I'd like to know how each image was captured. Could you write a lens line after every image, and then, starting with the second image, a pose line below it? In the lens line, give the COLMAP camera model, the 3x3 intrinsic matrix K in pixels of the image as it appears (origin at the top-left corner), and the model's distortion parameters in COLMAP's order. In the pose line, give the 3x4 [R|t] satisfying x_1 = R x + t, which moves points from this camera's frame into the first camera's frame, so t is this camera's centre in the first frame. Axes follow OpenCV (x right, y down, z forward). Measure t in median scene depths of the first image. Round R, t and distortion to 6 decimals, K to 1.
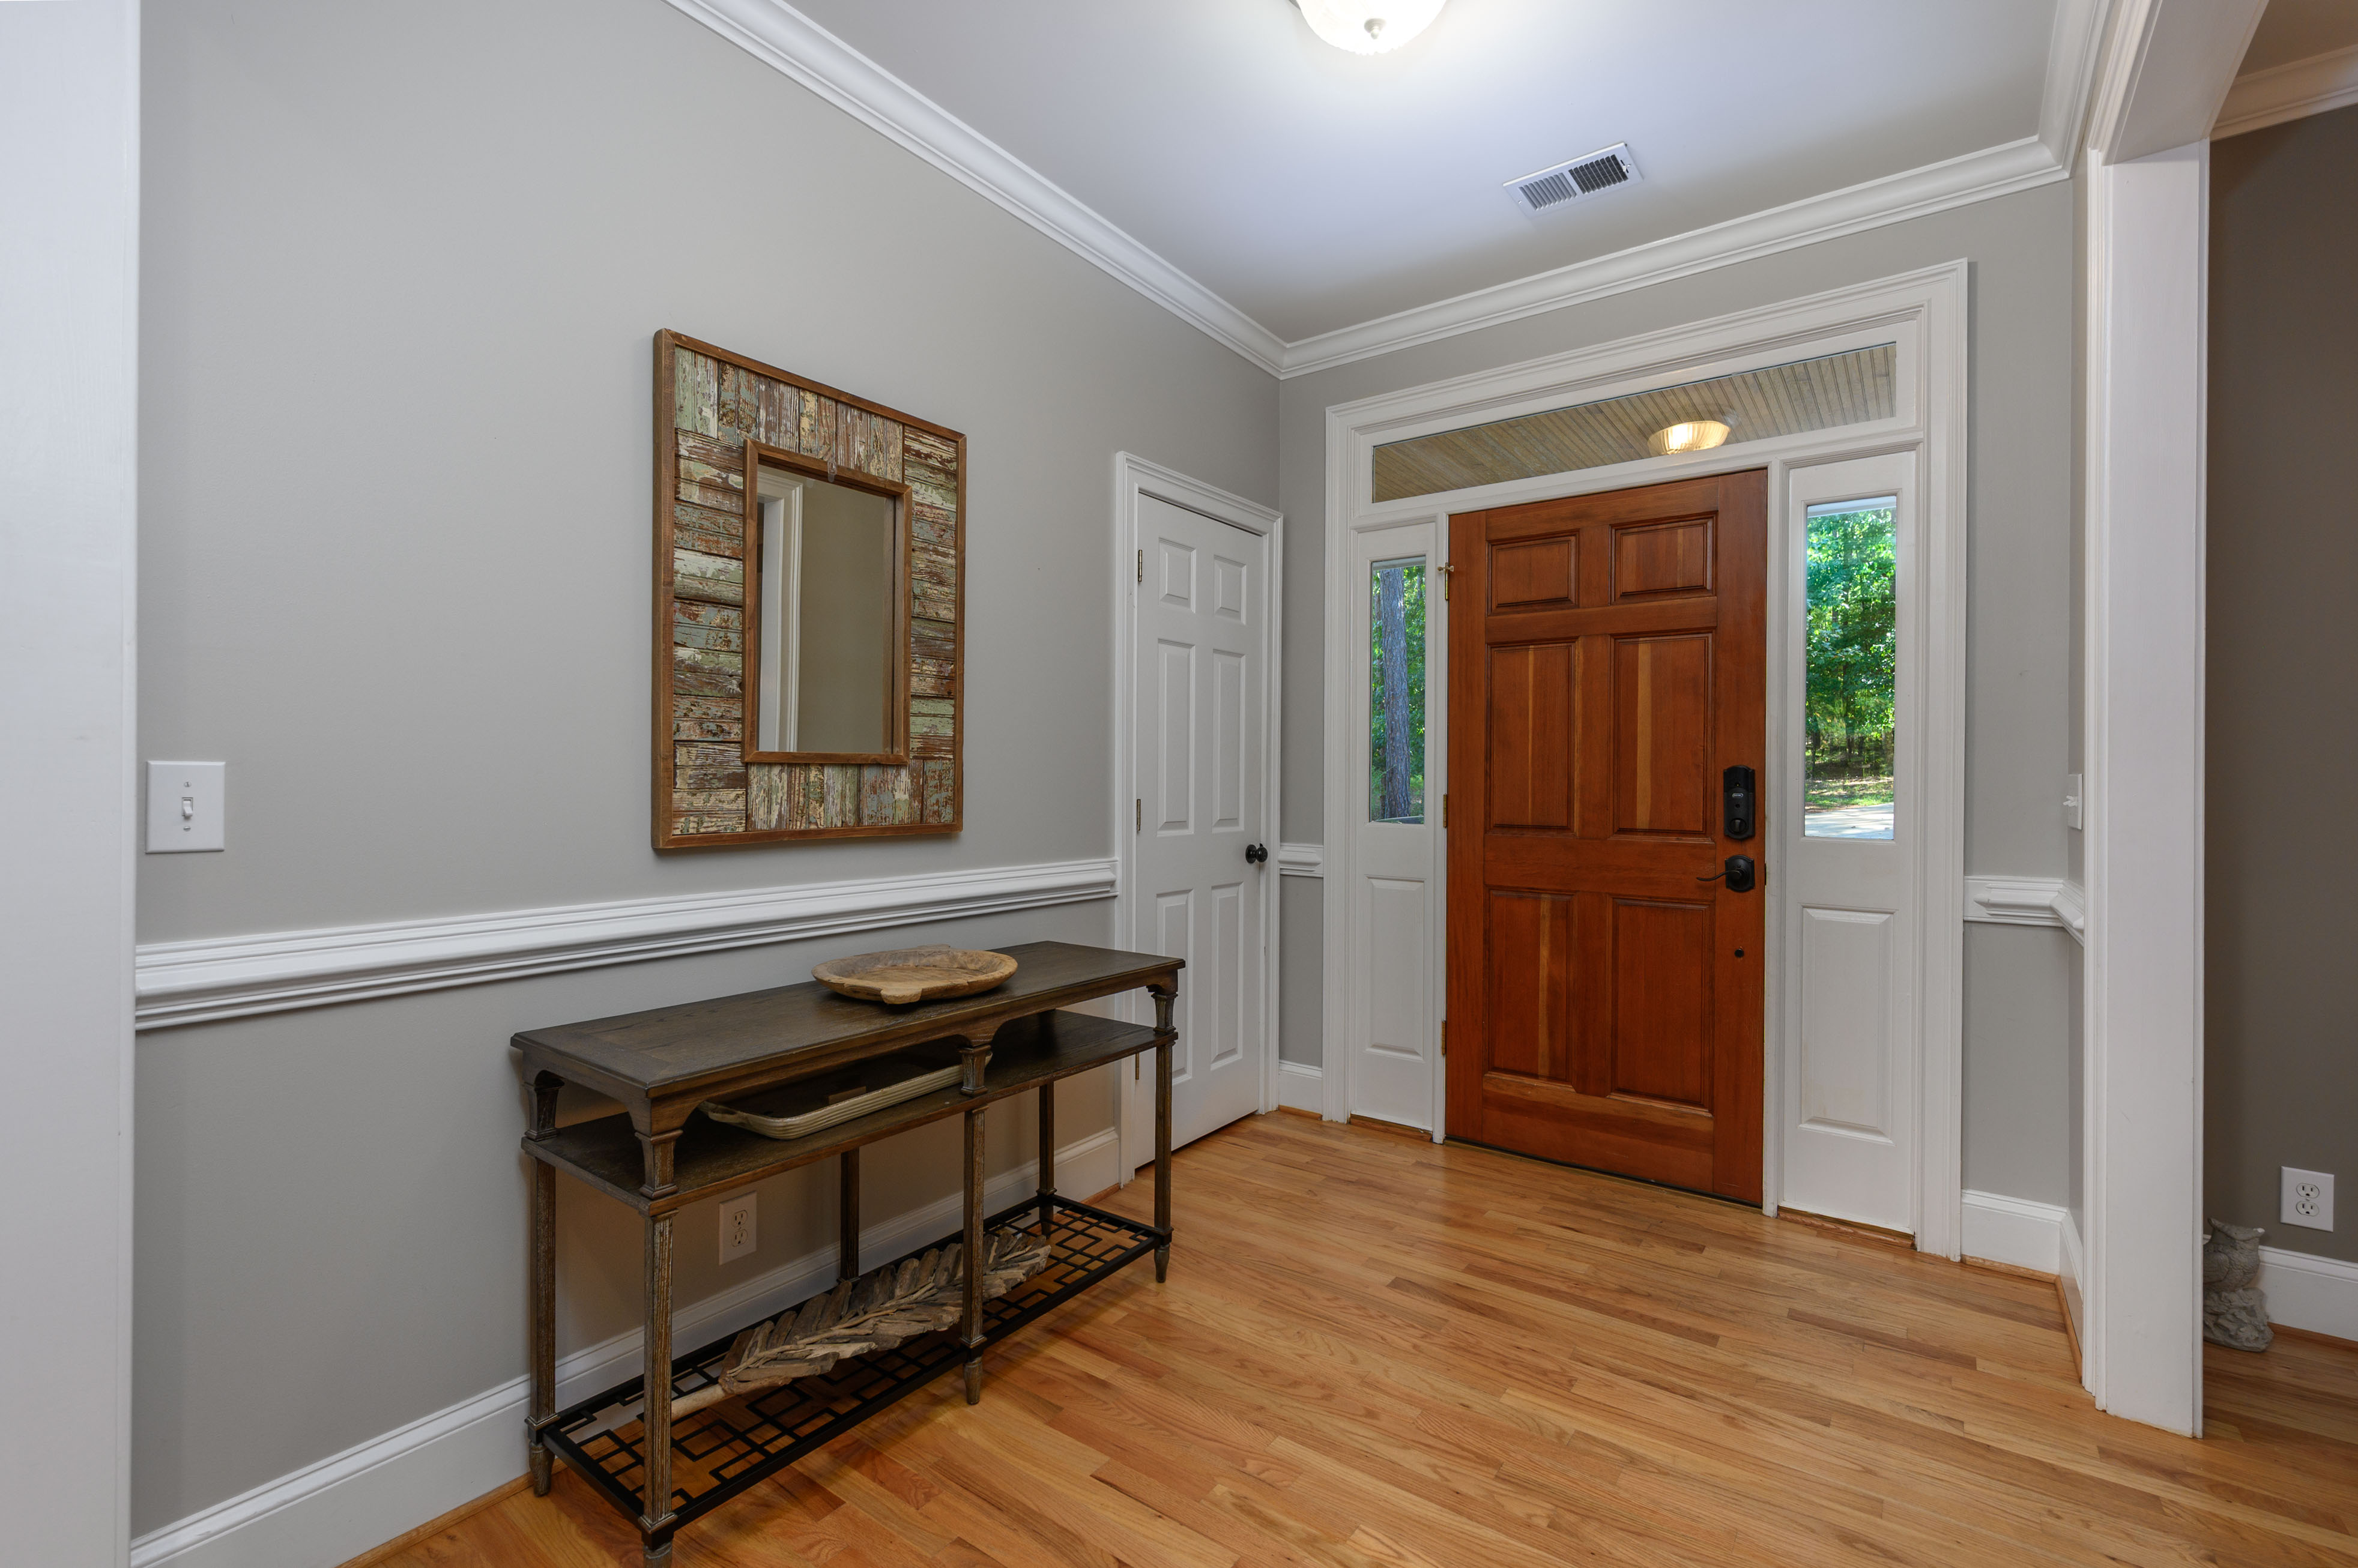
lens RADIAL K [[1024.9, 0, 1181.4], [0, 1024.9, 776.0], [0, 0, 1]] dist [0.000536, 0.000130]
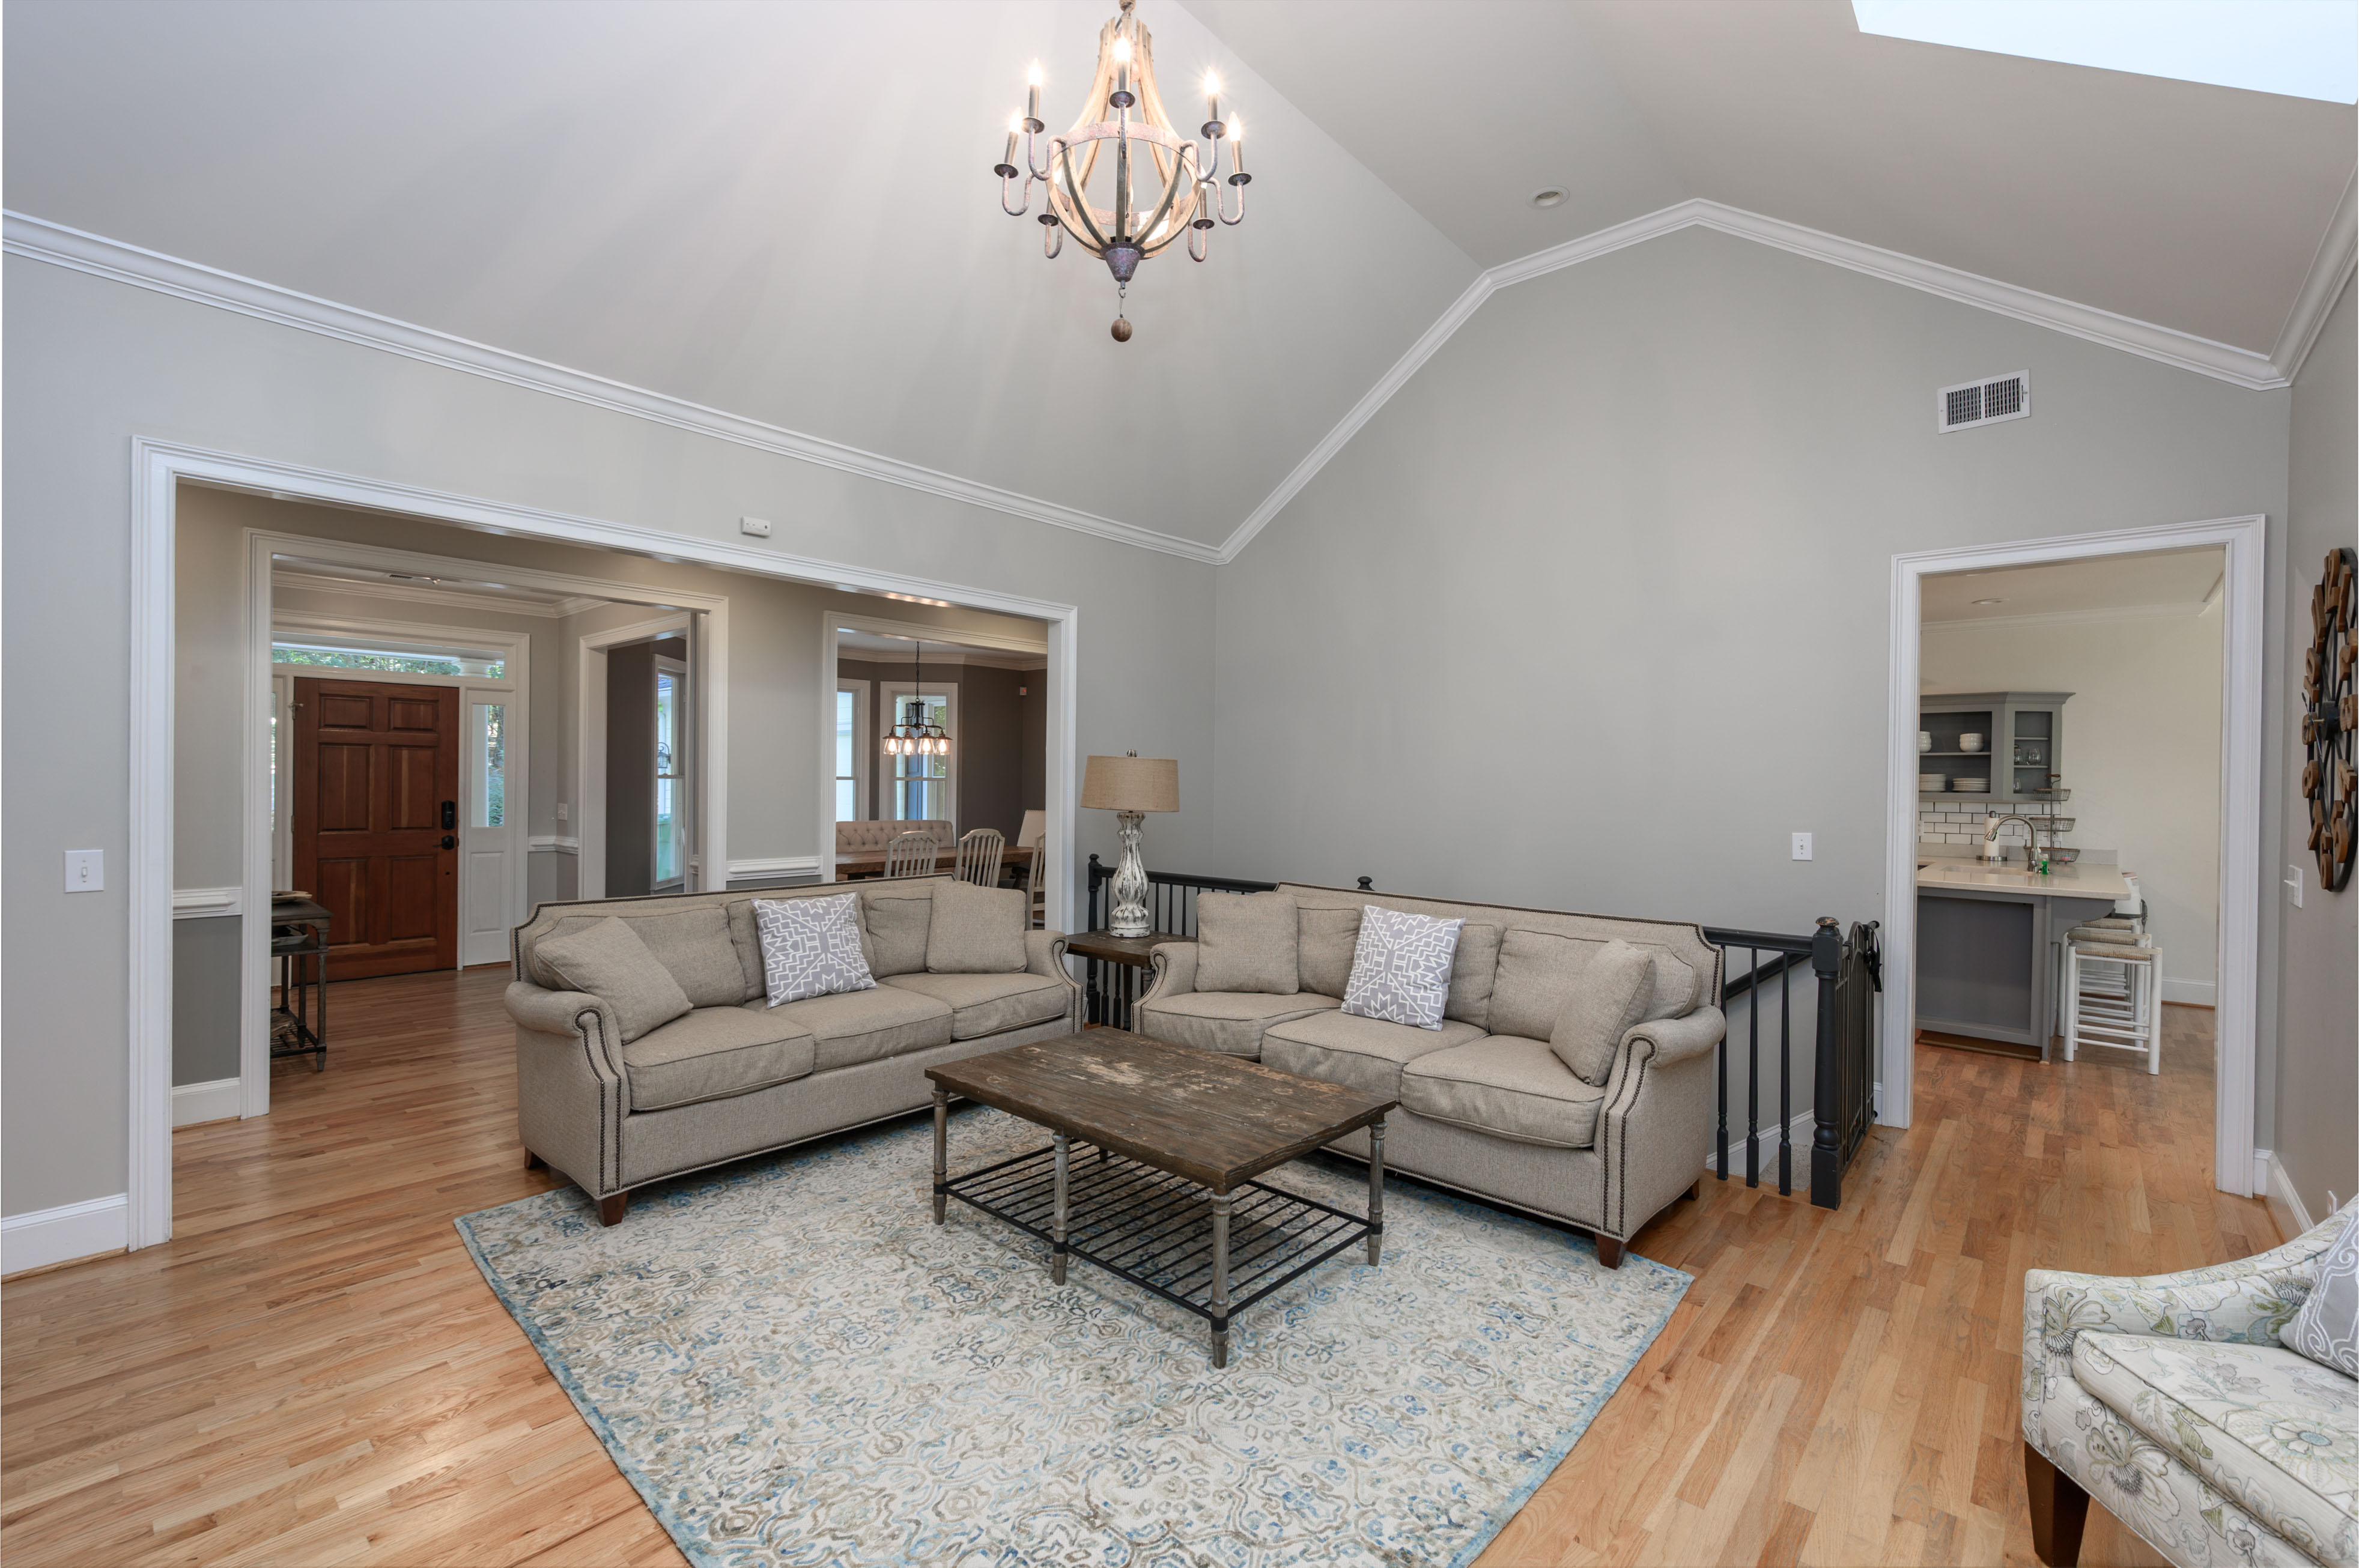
lens RADIAL K [[1025.3, 0, 1179.6], [0, 1025.3, 787.8], [0, 0, 1]] dist [0.000536, 0.000130]
pose [[0.079992, -0.010312, 0.996742, -2.336057], [-0.014262, 0.999832, 0.011489, -0.123136], [-0.996693, -0.015134, 0.079832, -1.296308]]
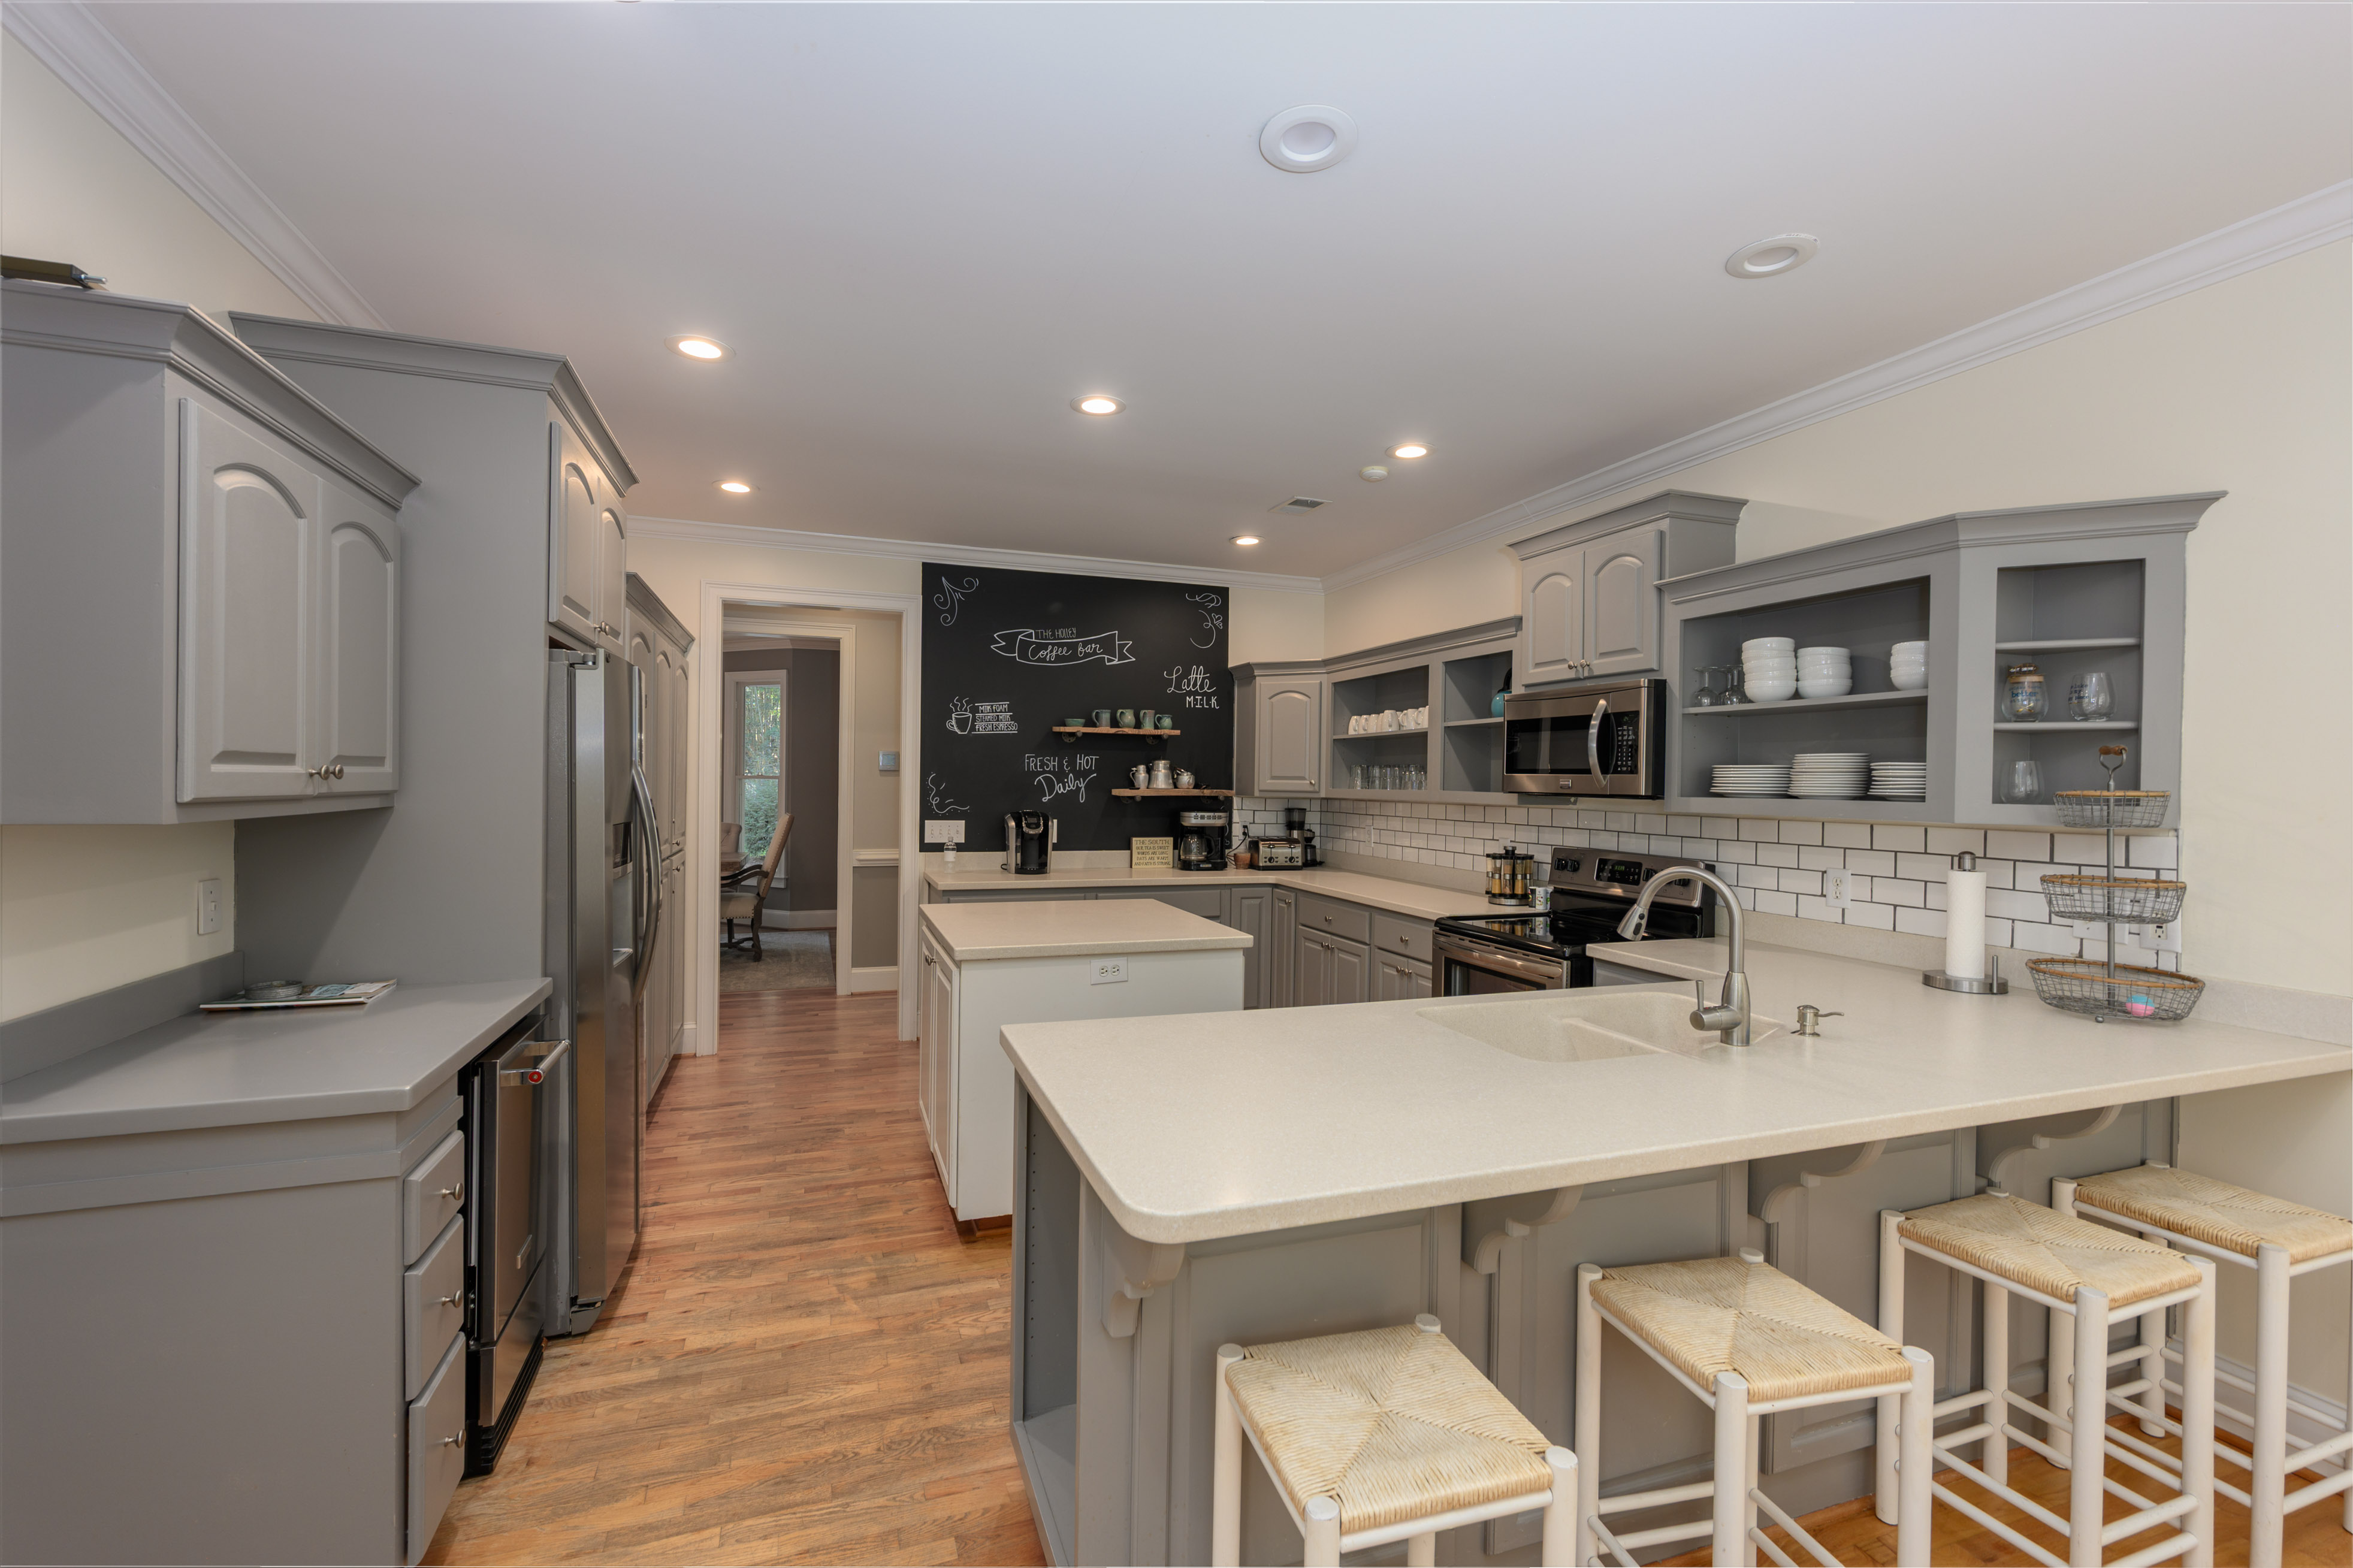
lens RADIAL K [[1022.8, 0, 1174.6], [0, 1022.8, 794.2], [0, 0, 1]] dist [0.000536, 0.000130]
pose [[0.555340, -0.007080, 0.831593, -0.370206], [-0.013800, 0.999748, 0.017727, -0.121815], [-0.831509, -0.021321, 0.555102, -3.518037]]
